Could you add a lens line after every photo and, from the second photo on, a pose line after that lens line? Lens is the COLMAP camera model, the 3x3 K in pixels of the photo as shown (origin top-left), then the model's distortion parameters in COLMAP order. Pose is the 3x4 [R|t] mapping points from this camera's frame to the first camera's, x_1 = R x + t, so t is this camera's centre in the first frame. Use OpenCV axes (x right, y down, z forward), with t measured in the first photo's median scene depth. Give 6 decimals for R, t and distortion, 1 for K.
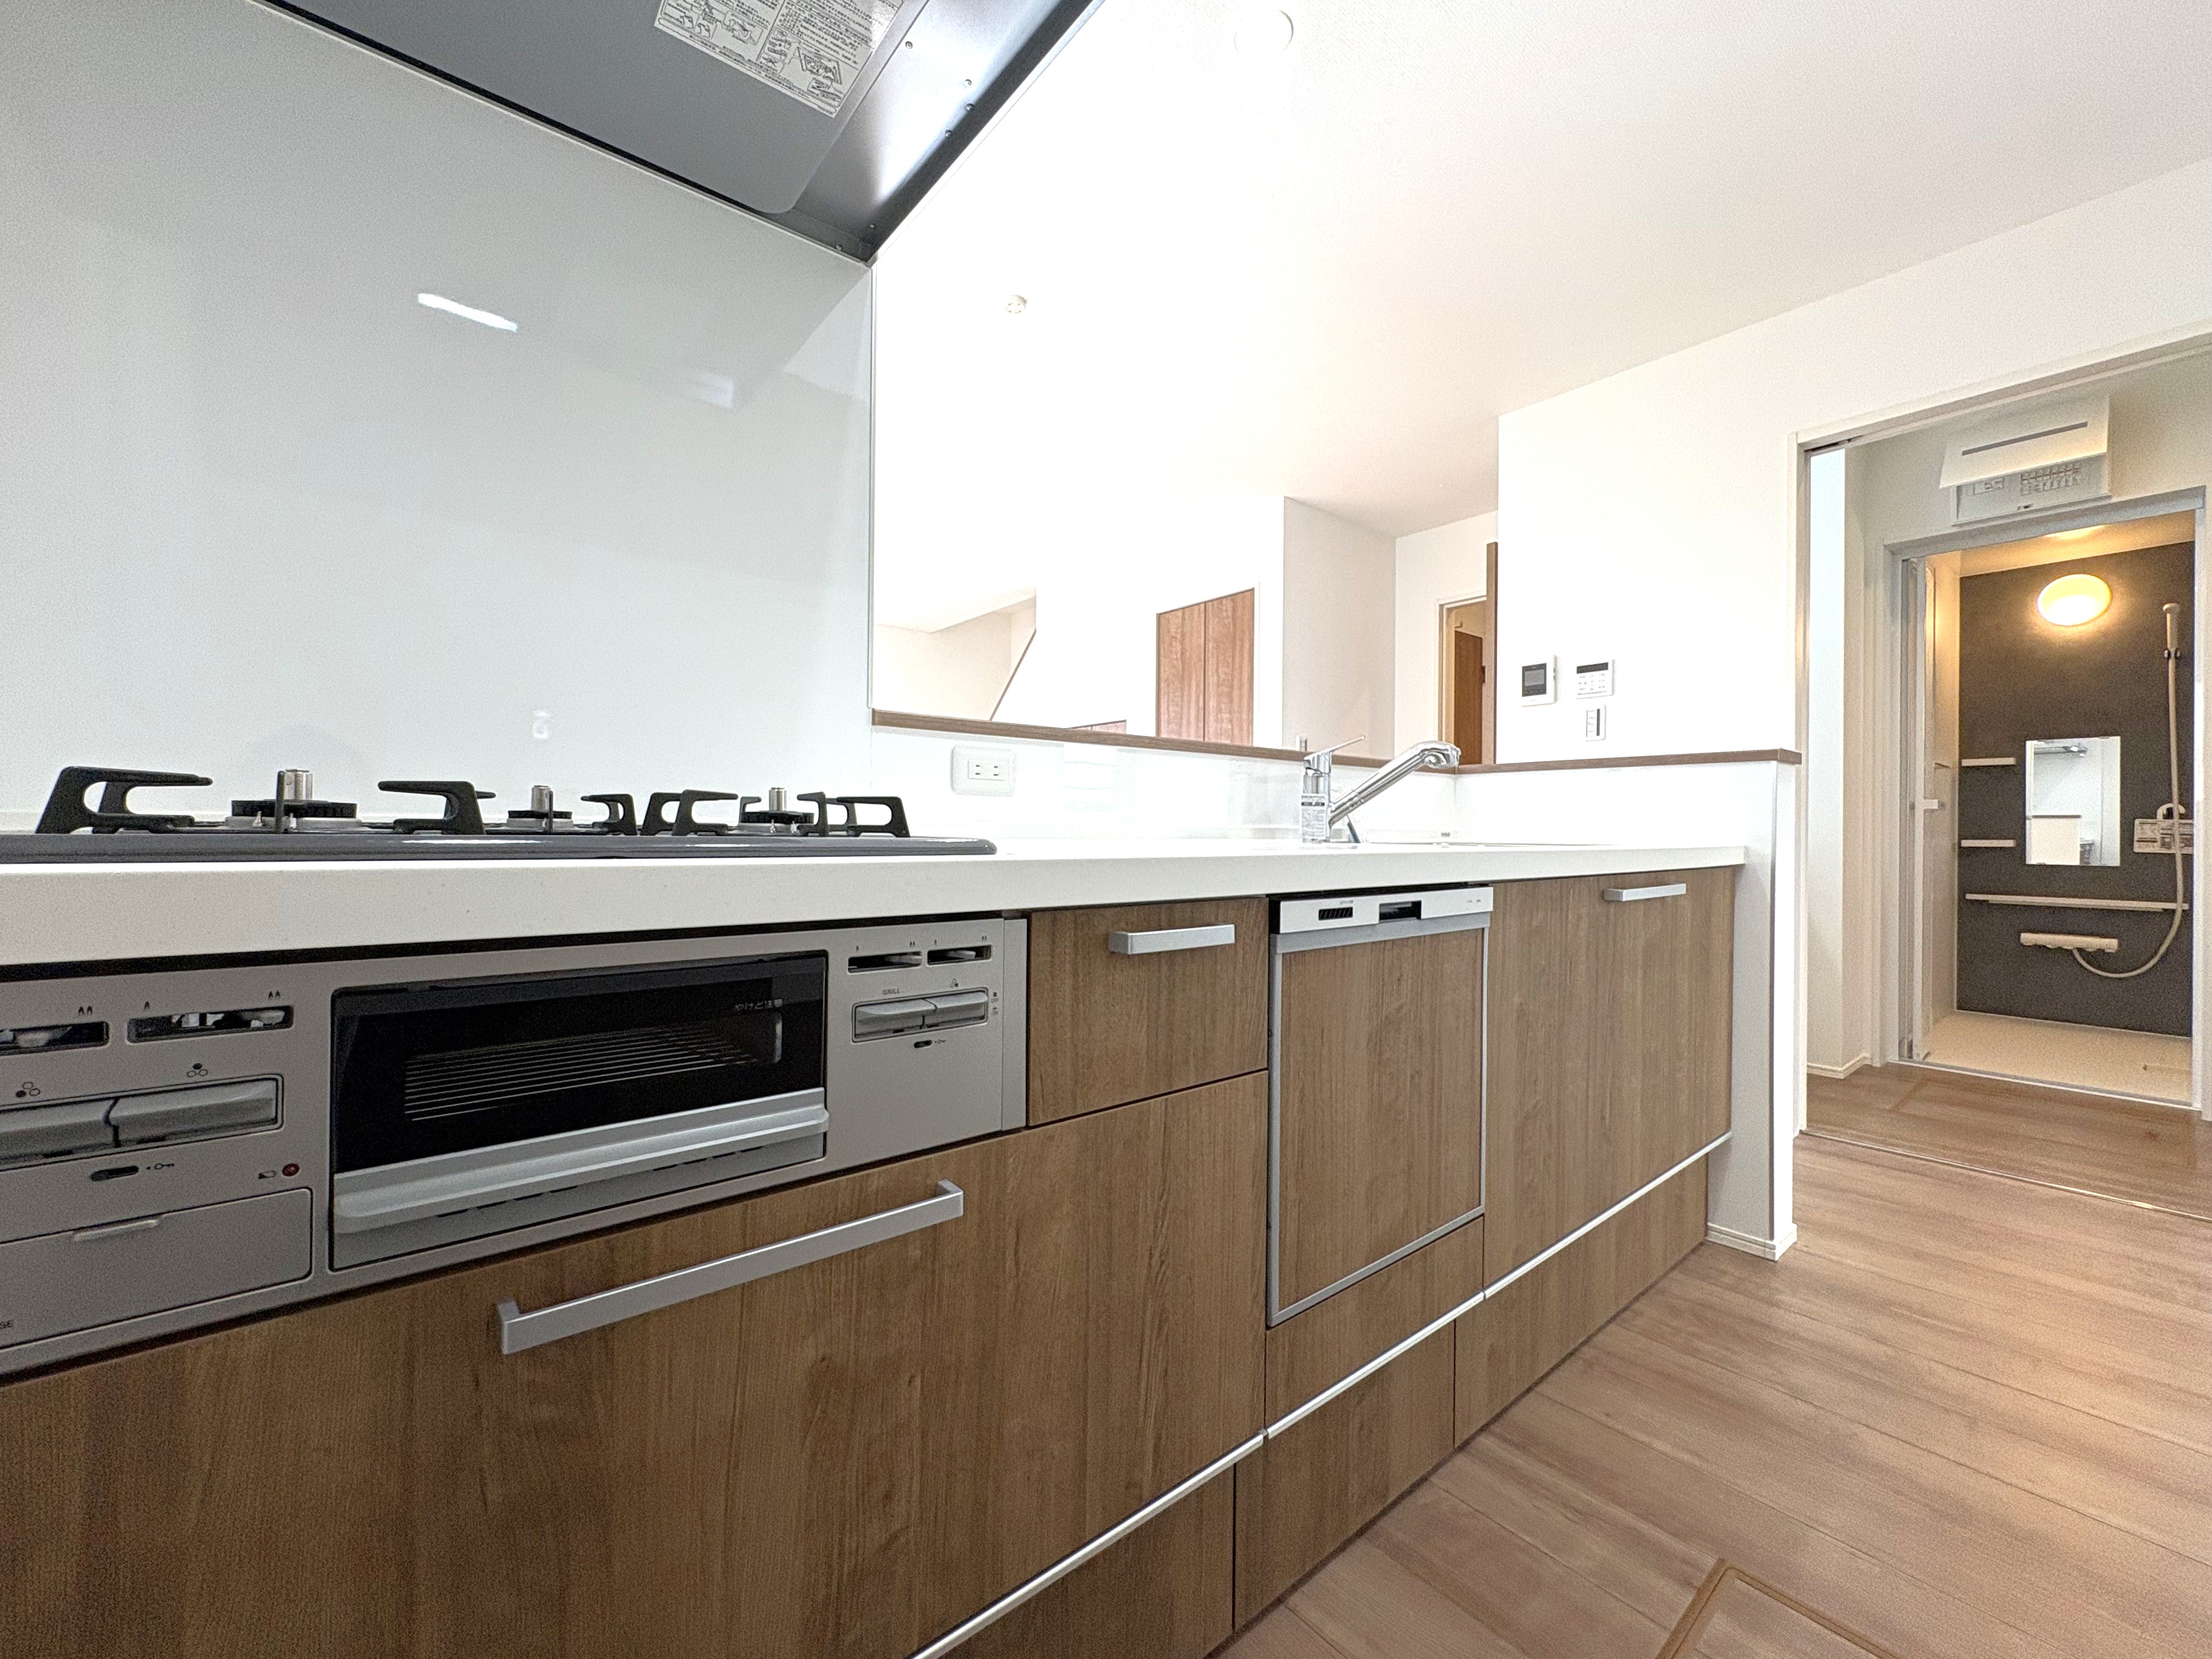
lens RADIAL K [[882.6, 0, 1106.0], [0, 882.6, 829.5], [0, 0, 1]] dist [0.005759, -0.003181]
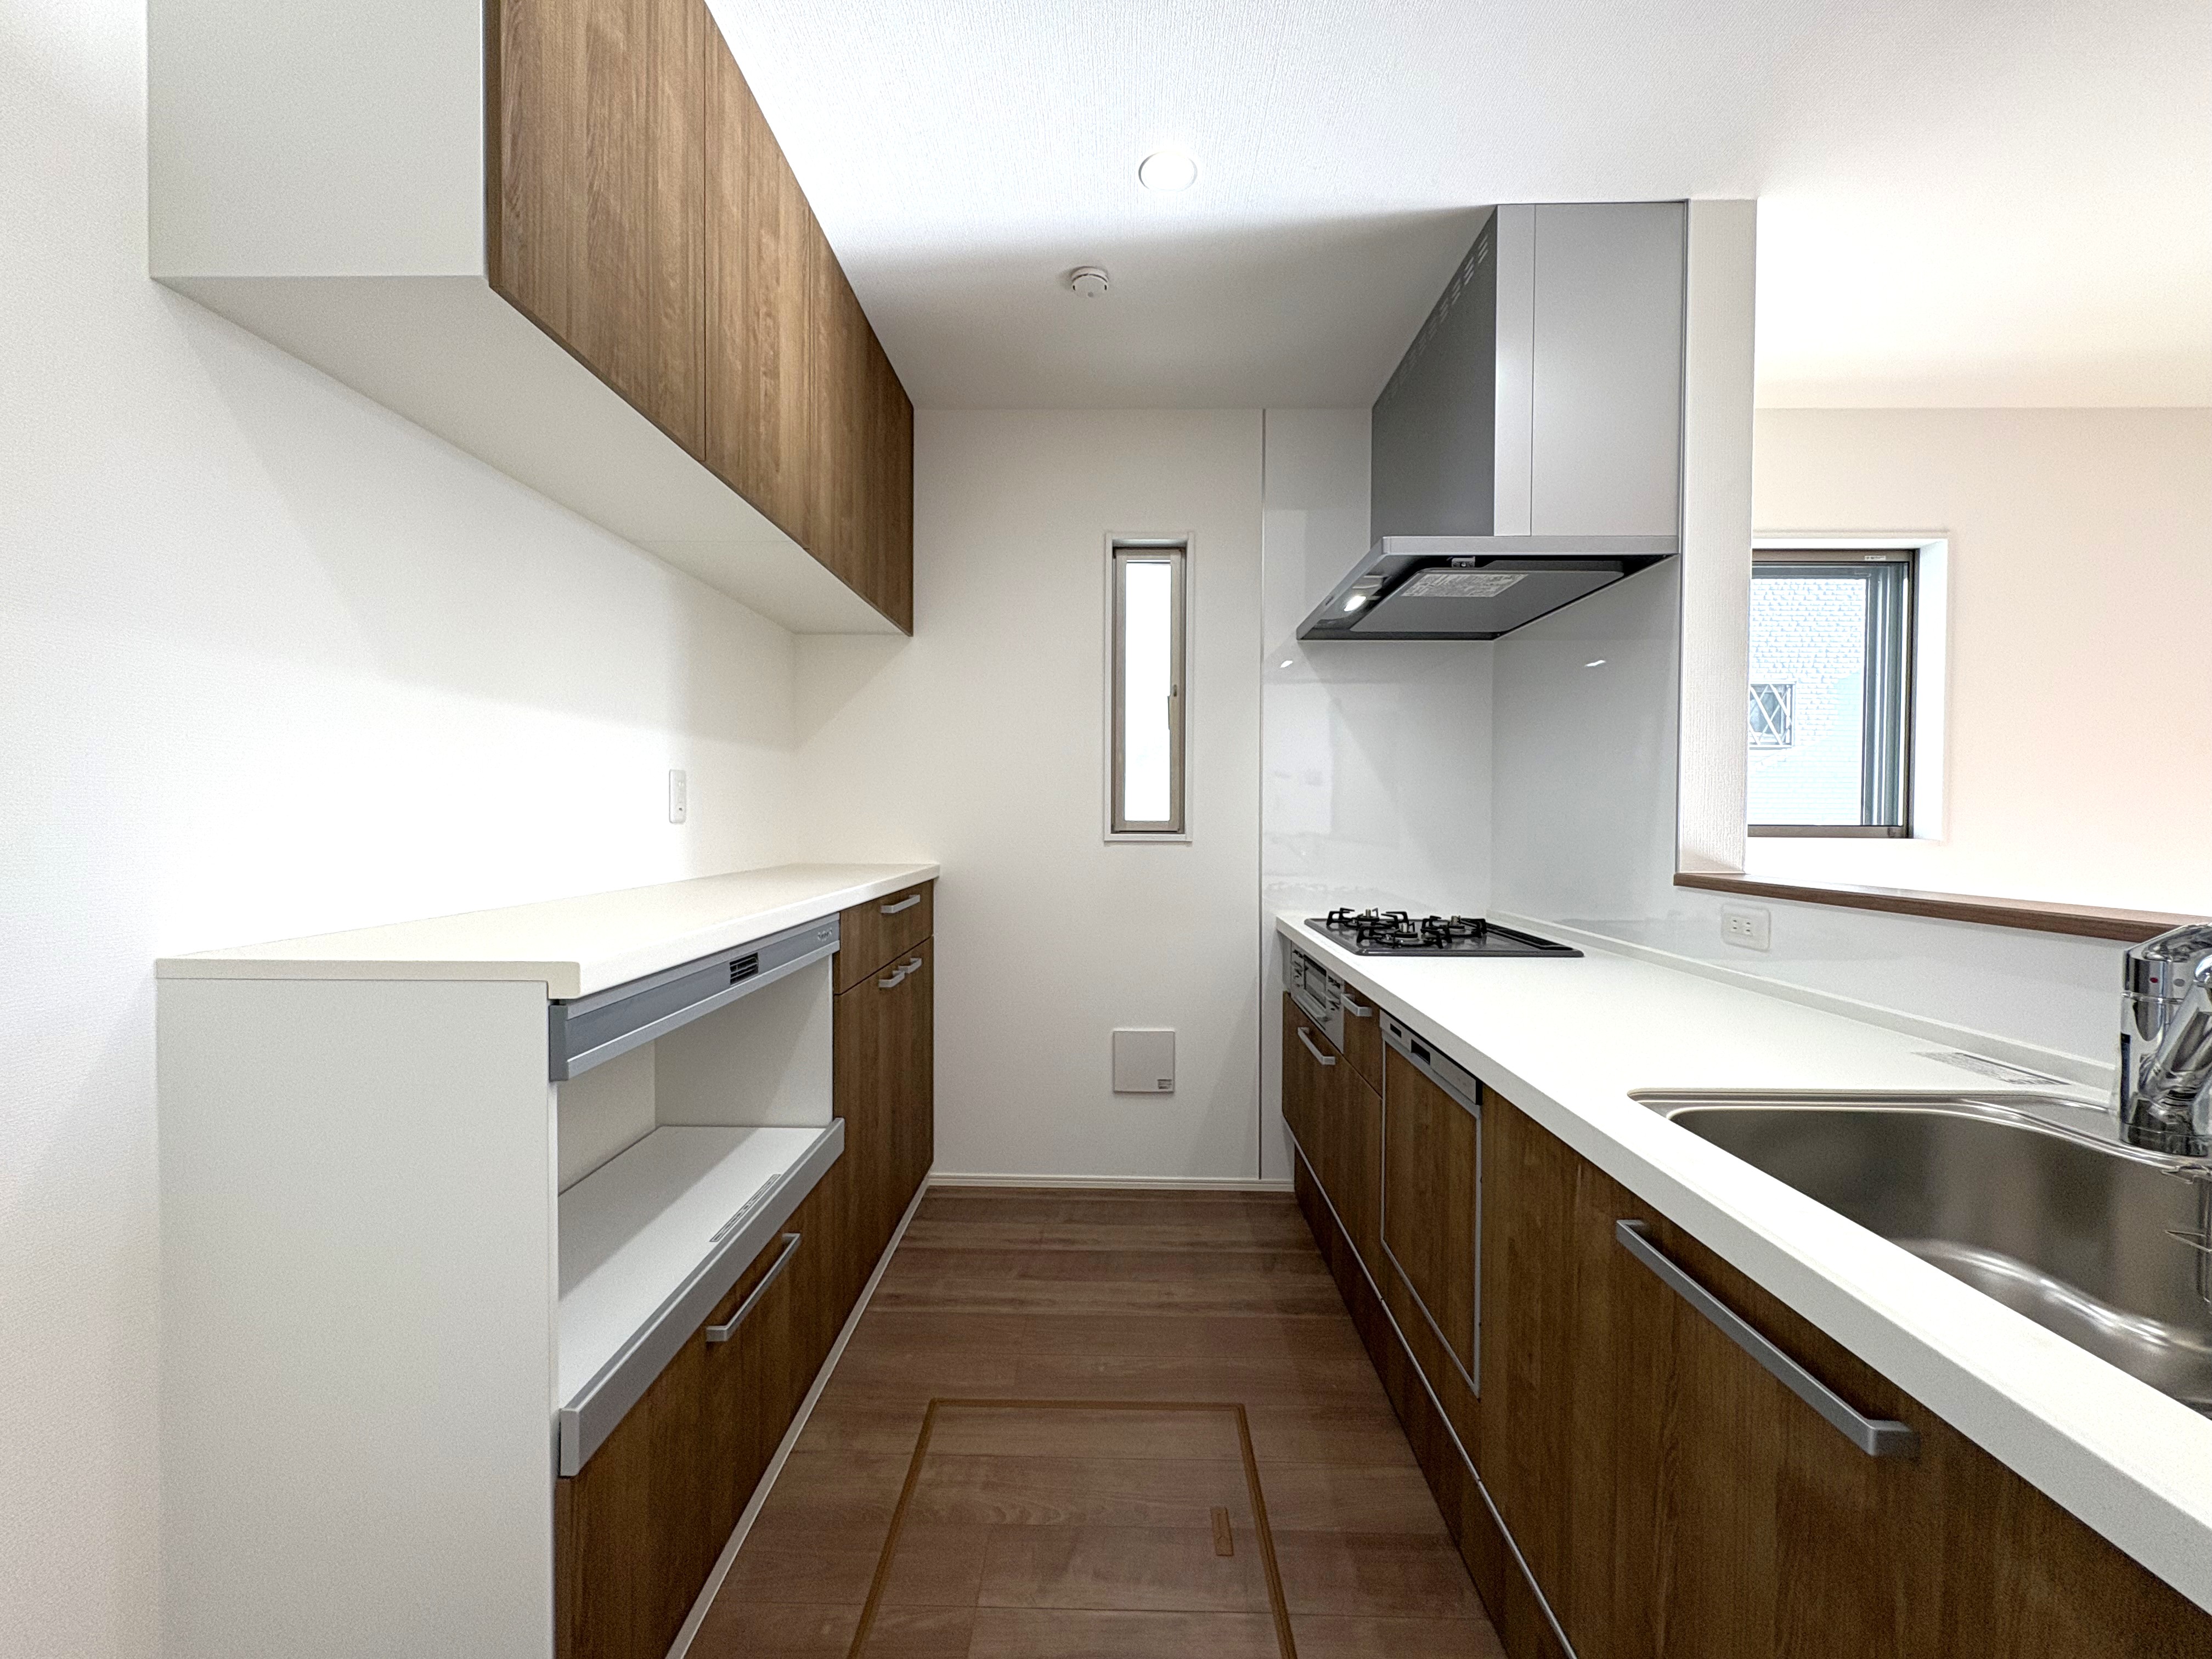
lens RADIAL K [[882.6, 0, 1106.0], [0, 882.6, 829.5], [0, 0, 1]] dist [0.005759, -0.003181]
pose [[-0.645120, 0.002717, -0.764077, 2.538803], [-0.008047, 0.999914, 0.010349, -0.392796], [0.764039, 0.012825, -0.645043, 2.242021]]
